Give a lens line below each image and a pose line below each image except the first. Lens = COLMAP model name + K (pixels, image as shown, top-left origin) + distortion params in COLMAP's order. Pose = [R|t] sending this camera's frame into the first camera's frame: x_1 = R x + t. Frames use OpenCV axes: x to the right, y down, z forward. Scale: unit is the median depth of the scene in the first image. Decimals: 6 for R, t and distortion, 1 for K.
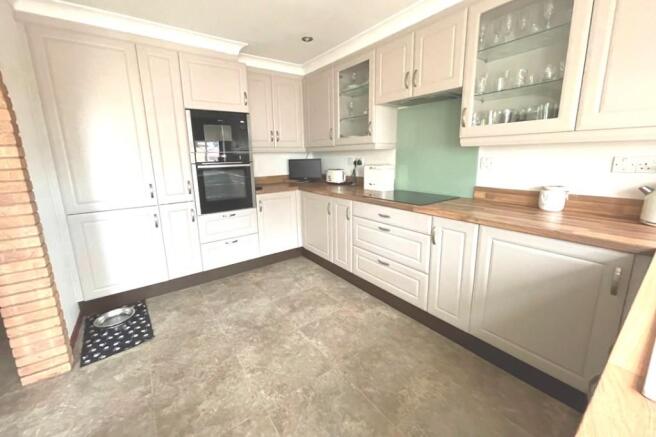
lens RADIAL K [[266.7, 0, 325.3], [0, 266.7, 195.6], [0, 0, 1]] dist [-0.001020, -0.000120]
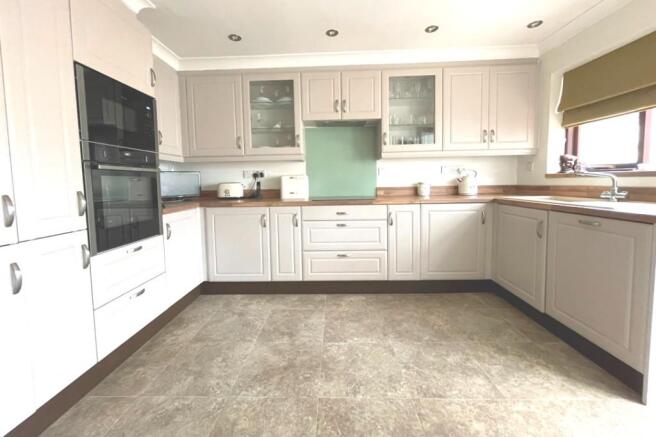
lens RADIAL K [[264.8, 0, 327.1], [0, 264.8, 185.5], [0, 0, 1]] dist [0.000839, 0.000024]
pose [[0.616255, -0.006395, 0.787521, -0.710697], [0.128152, 0.987454, -0.092264, 0.052325], [-0.777050, 0.157780, 0.609343, 0.322125]]
